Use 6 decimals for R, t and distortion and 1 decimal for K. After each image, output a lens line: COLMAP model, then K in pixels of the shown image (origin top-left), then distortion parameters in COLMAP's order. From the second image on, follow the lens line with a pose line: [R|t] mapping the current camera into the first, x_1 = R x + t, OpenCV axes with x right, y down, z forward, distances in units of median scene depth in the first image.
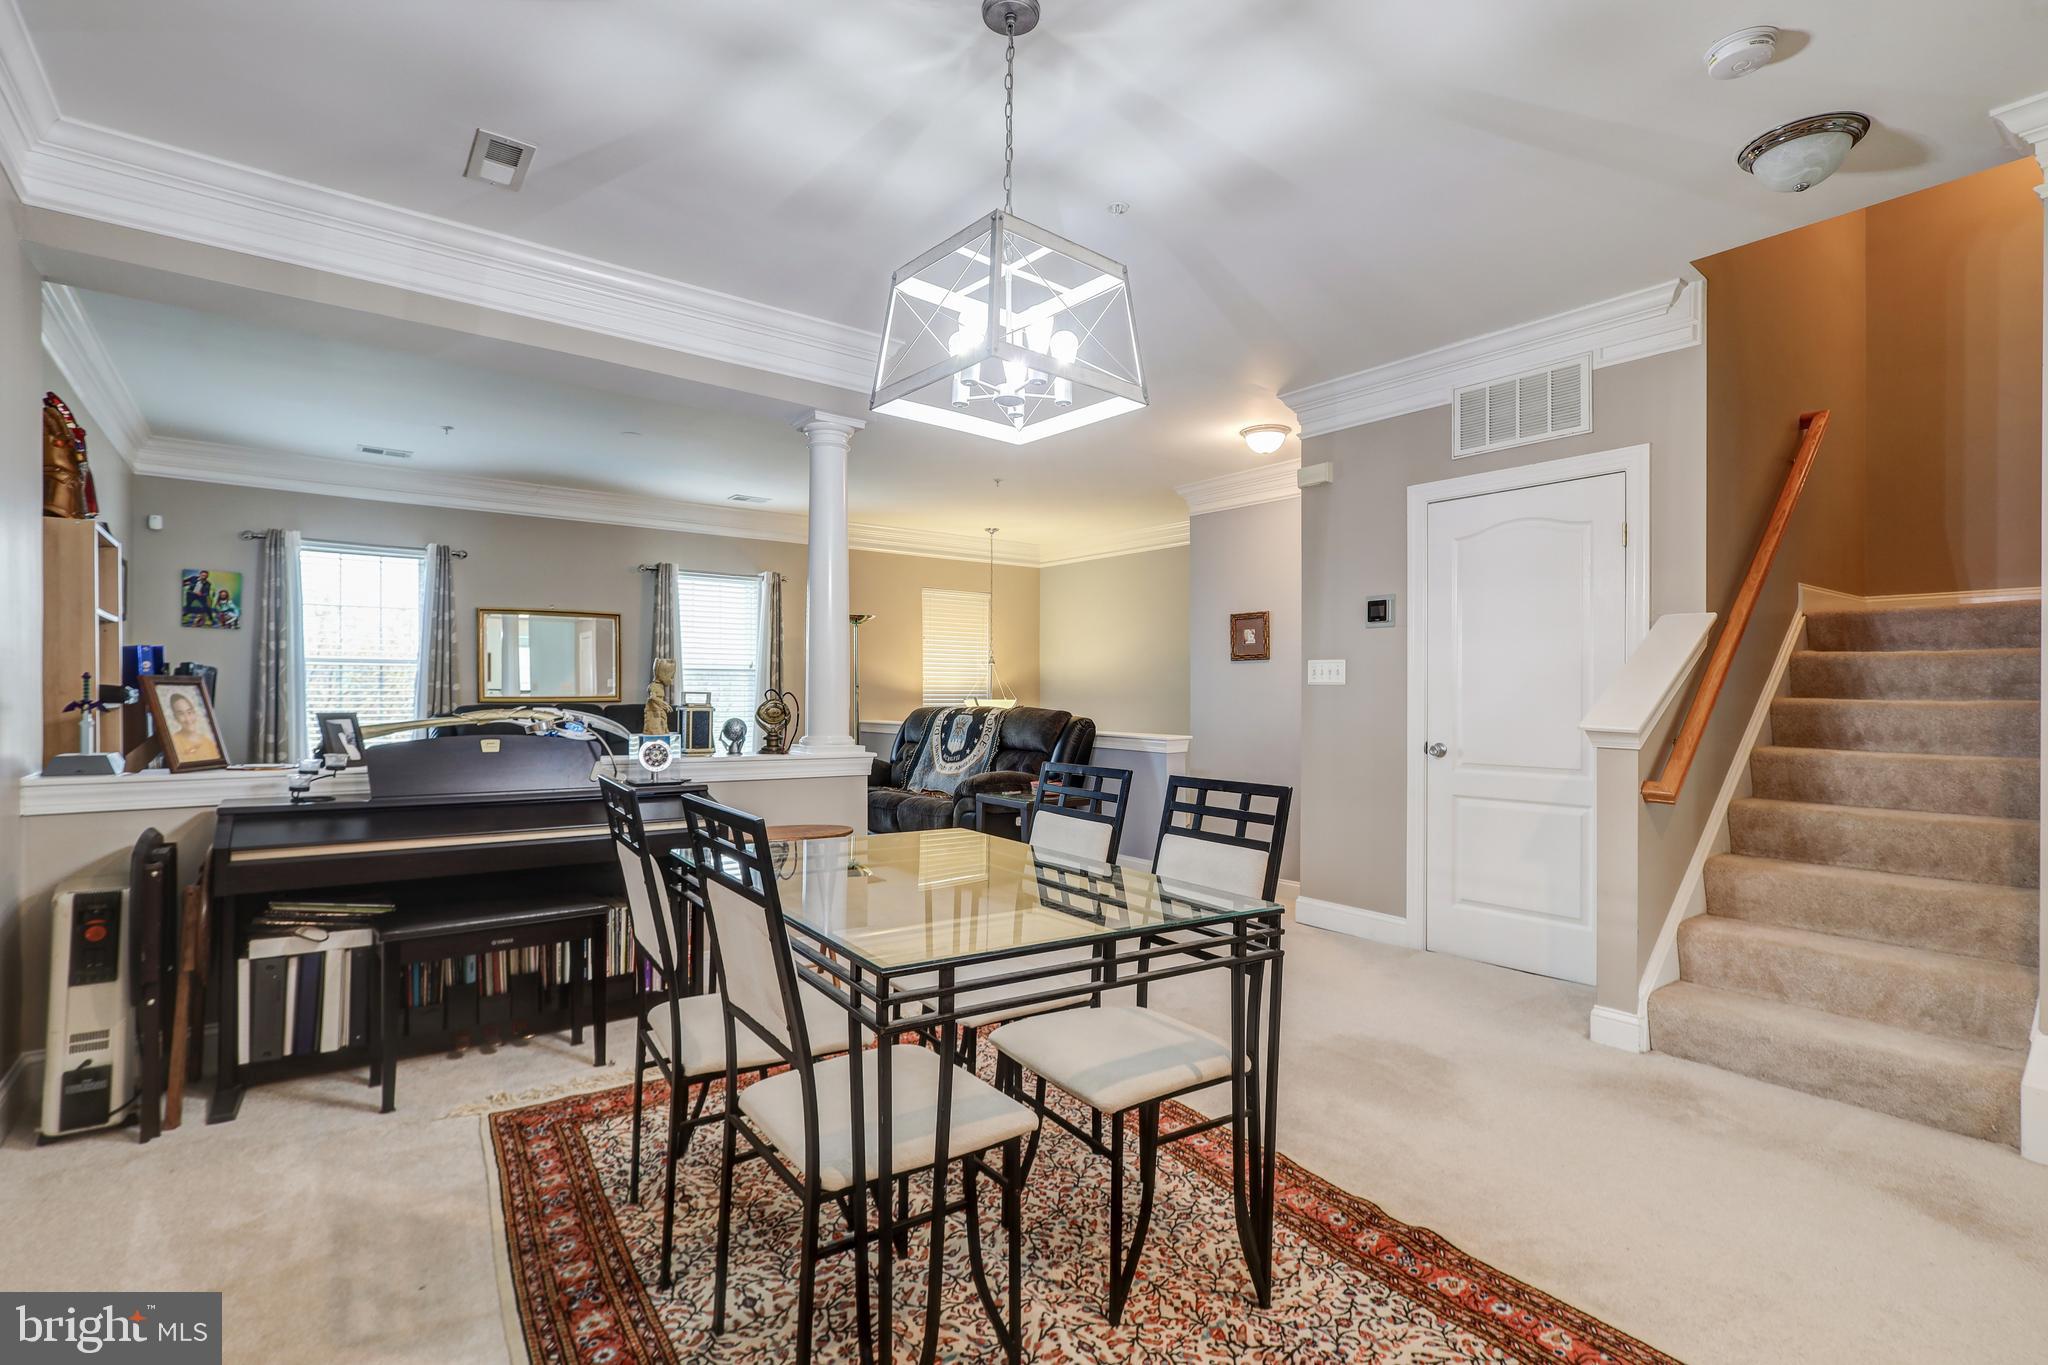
lens RADIAL K [[974.4, 0, 1017.0], [0, 974.4, 685.9], [0, 0, 1]] dist [0.014183, 0.000559]
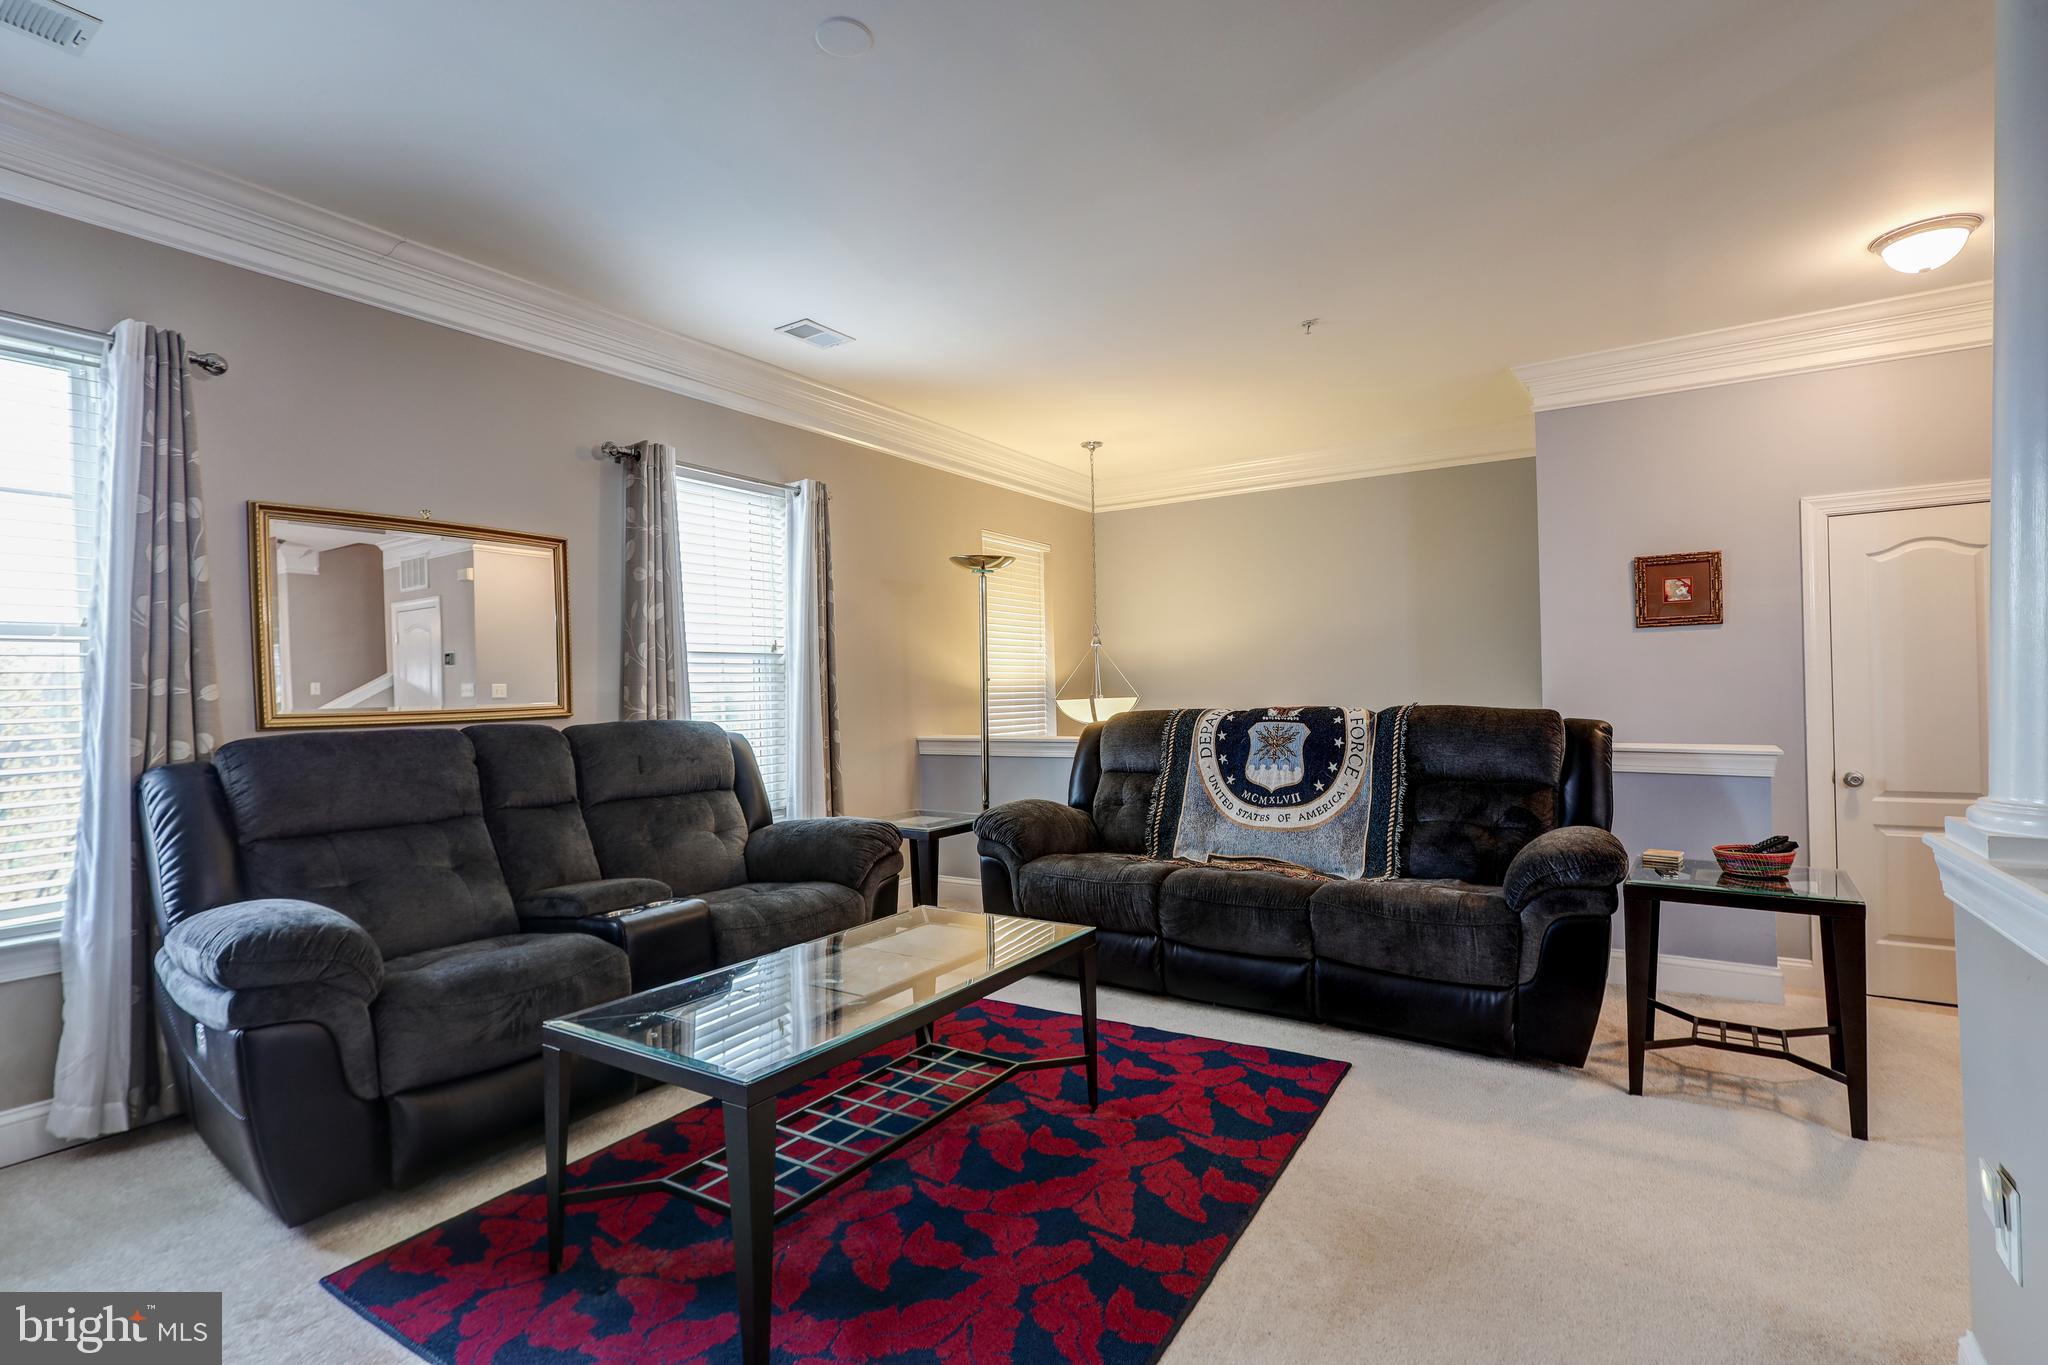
lens RADIAL K [[974.4, 0, 1025.7], [0, 974.4, 679.0], [0, 0, 1]] dist [0.014183, 0.000559]
pose [[0.943749, -0.017866, 0.330179, -0.380366], [0.020692, 0.999773, -0.005047, 0.004185], [-0.330014, 0.011596, 0.943905, 0.498166]]
